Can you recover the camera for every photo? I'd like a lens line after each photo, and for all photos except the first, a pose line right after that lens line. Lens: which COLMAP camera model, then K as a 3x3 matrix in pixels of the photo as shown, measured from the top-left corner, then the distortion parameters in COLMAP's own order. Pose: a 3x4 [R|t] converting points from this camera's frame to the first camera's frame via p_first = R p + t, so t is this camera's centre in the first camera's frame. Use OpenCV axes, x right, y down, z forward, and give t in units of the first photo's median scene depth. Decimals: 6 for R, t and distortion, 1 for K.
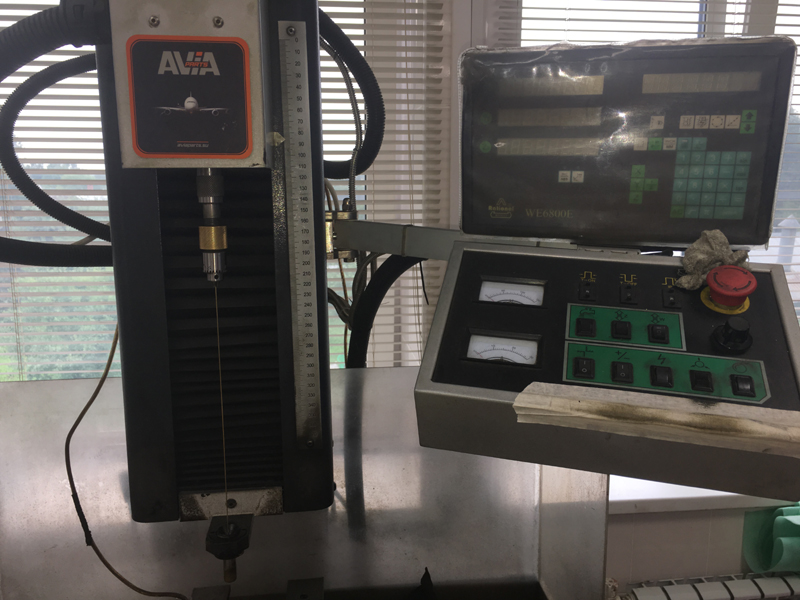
lens RADIAL K [[674.0, 0, 400.0], [0, 674.0, 300.0], [0, 0, 1]] dist [0.044499, -0.013294]
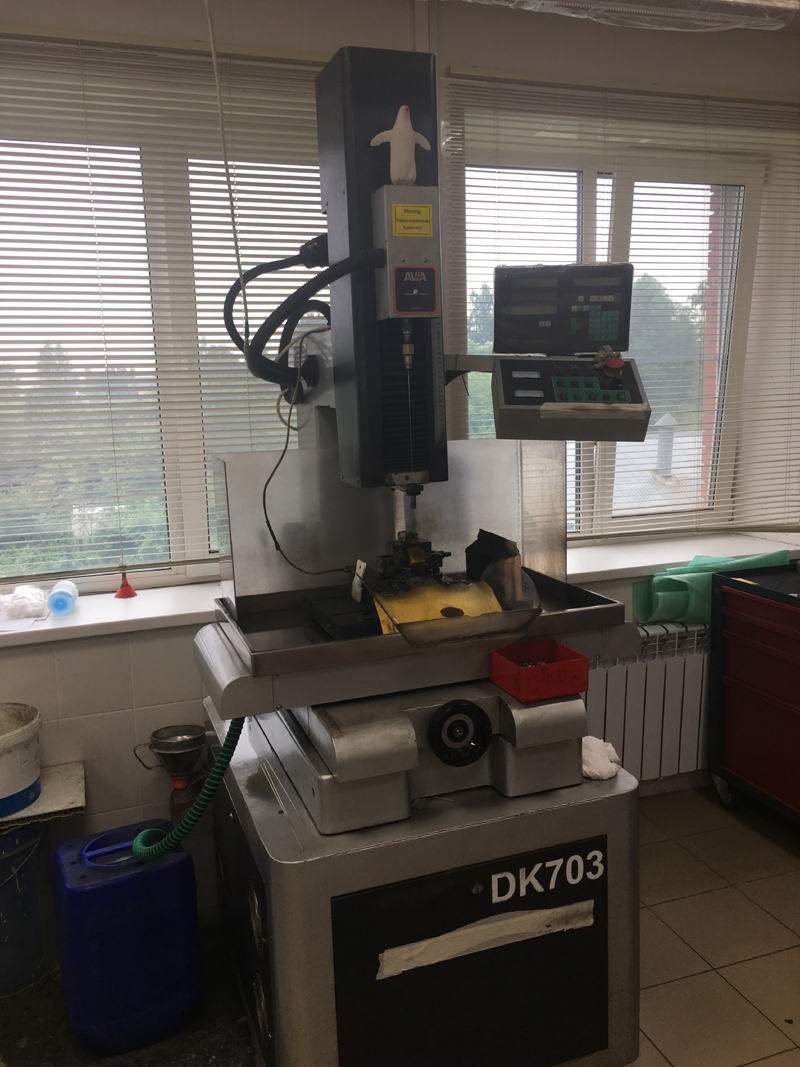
lens RADIAL K [[898.9, 0, 397.4], [0, 898.9, 539.9], [0, 0, 1]] dist [0.044499, -0.013294]
pose [[0.974510, -0.063762, 0.215091, -0.969057], [0.066135, 0.997803, -0.003847, 0.541895], [-0.214373, 0.017974, 0.976587, -1.902104]]
